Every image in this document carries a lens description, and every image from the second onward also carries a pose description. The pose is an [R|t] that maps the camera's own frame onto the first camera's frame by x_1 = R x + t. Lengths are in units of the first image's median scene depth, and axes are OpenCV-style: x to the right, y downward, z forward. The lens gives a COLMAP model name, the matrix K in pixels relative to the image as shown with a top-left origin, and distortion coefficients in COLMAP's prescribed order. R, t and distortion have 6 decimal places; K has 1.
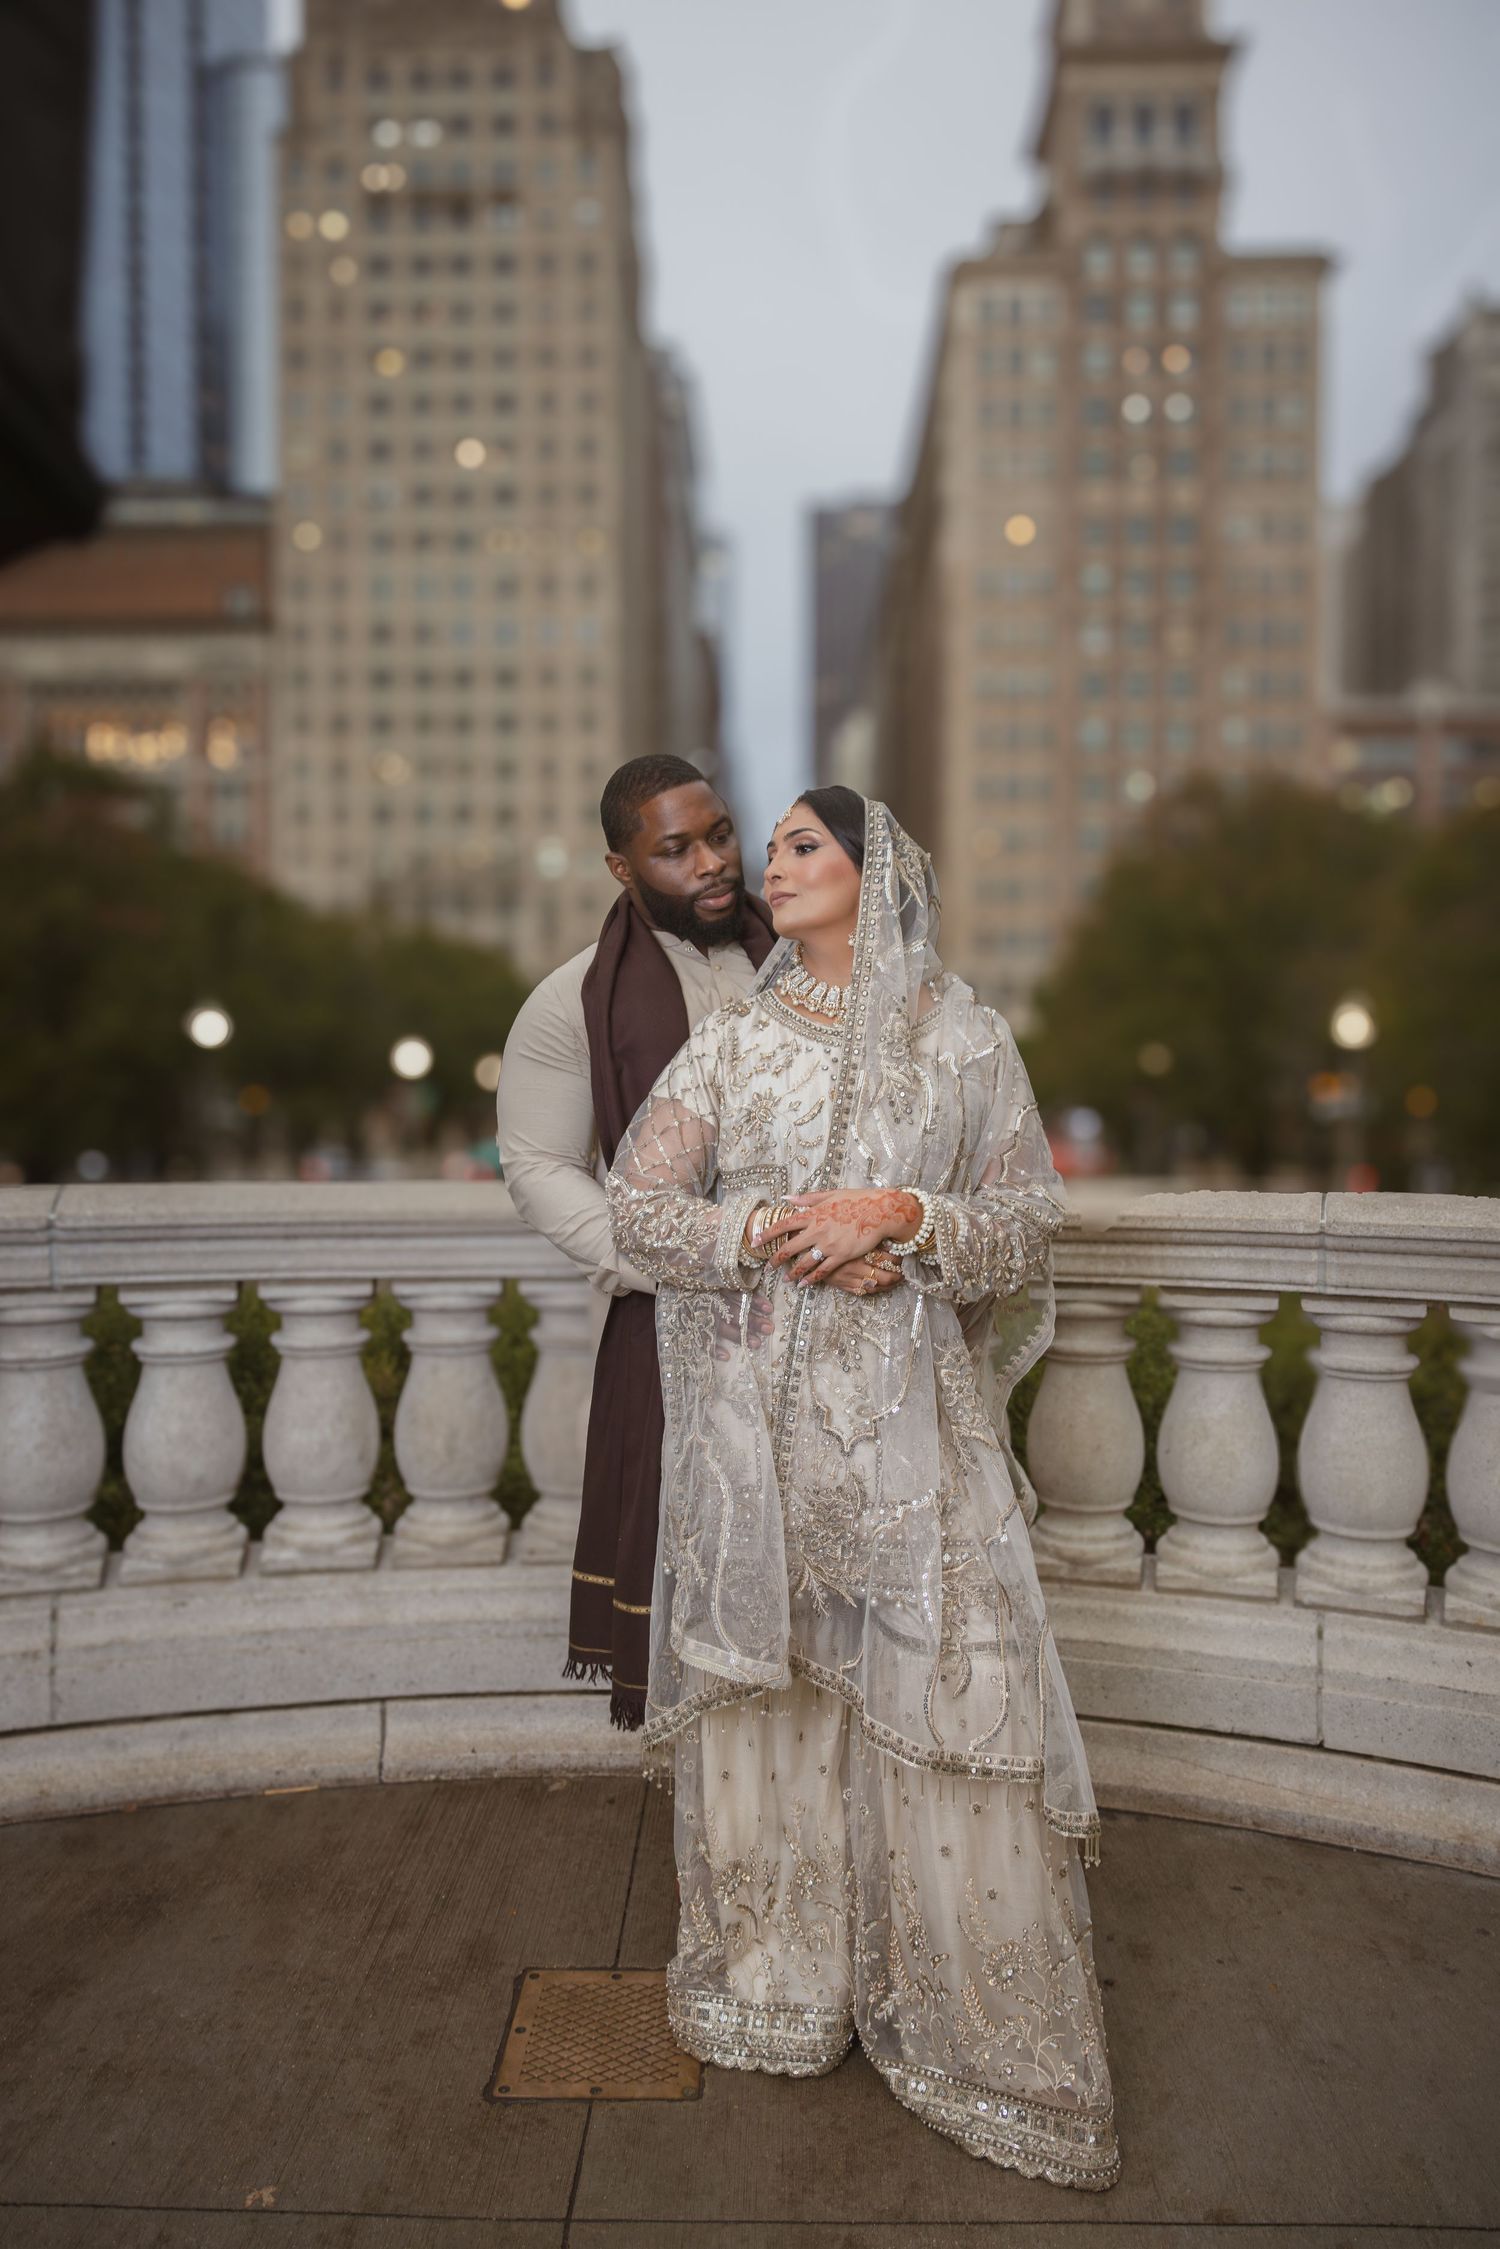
lens RADIAL K [[1493.4, 0, 743.0], [0, 1493.4, 1126.6], [0, 0, 1]] dist [0.002620, 0.001798]
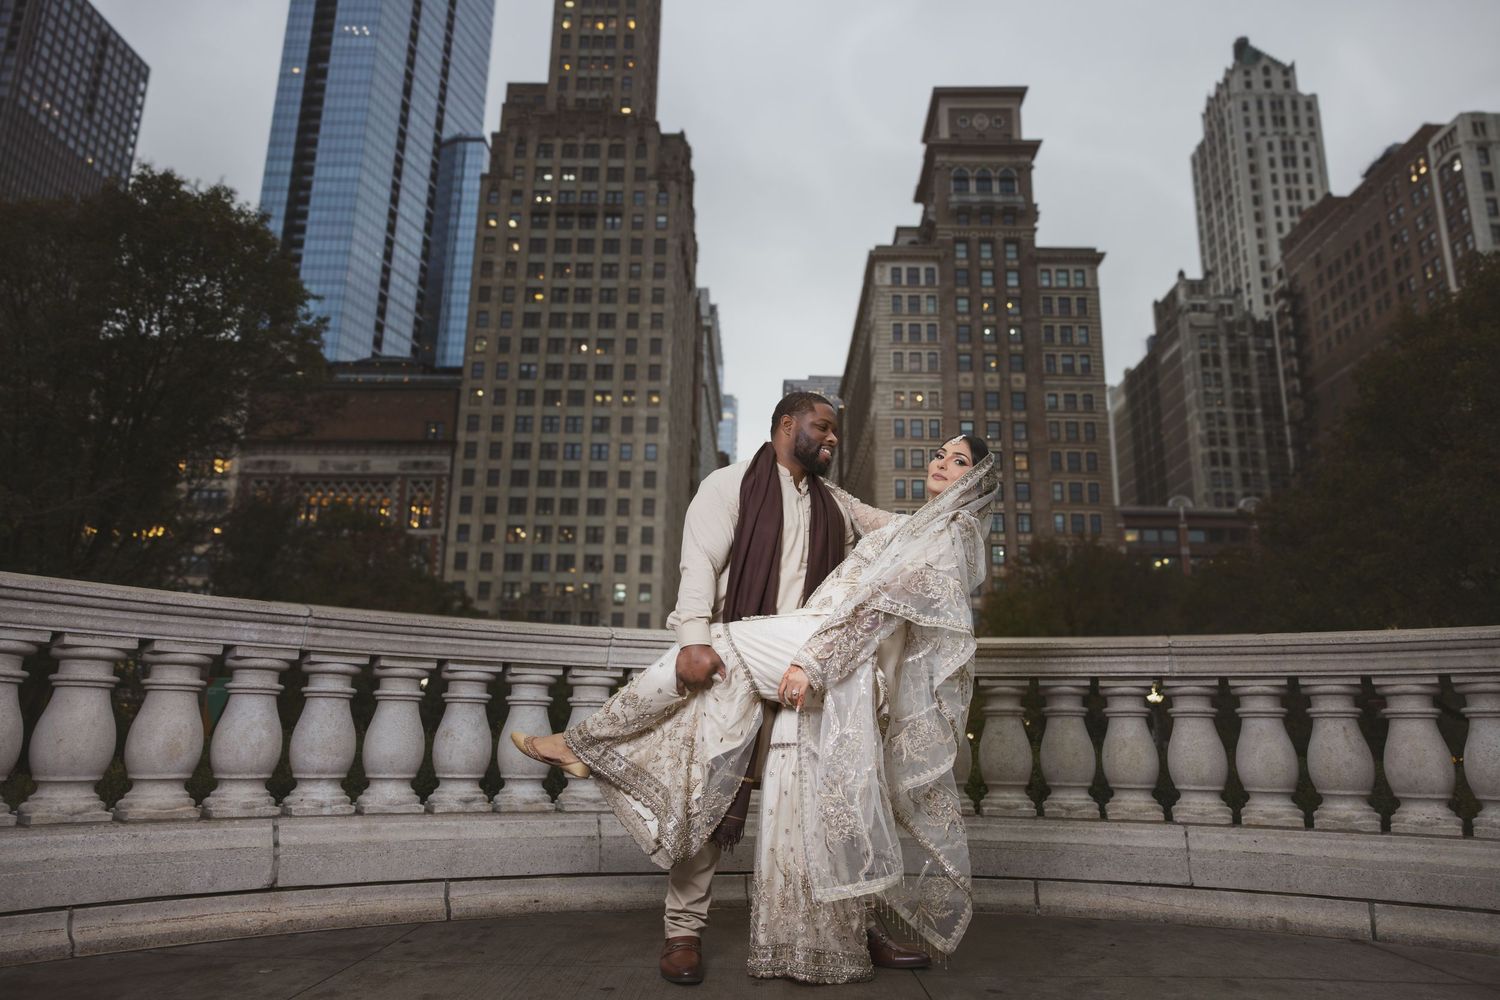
lens RADIAL K [[996.1, 0, 750.8], [0, 996.1, 502.3], [0, 0, 1]] dist [0.002620, 0.001798]
pose [[0.999771, 0.019357, 0.009106, -0.246396], [-0.016177, 0.962651, -0.270261, 0.250161], [-0.013997, 0.270052, 0.962744, -0.473741]]
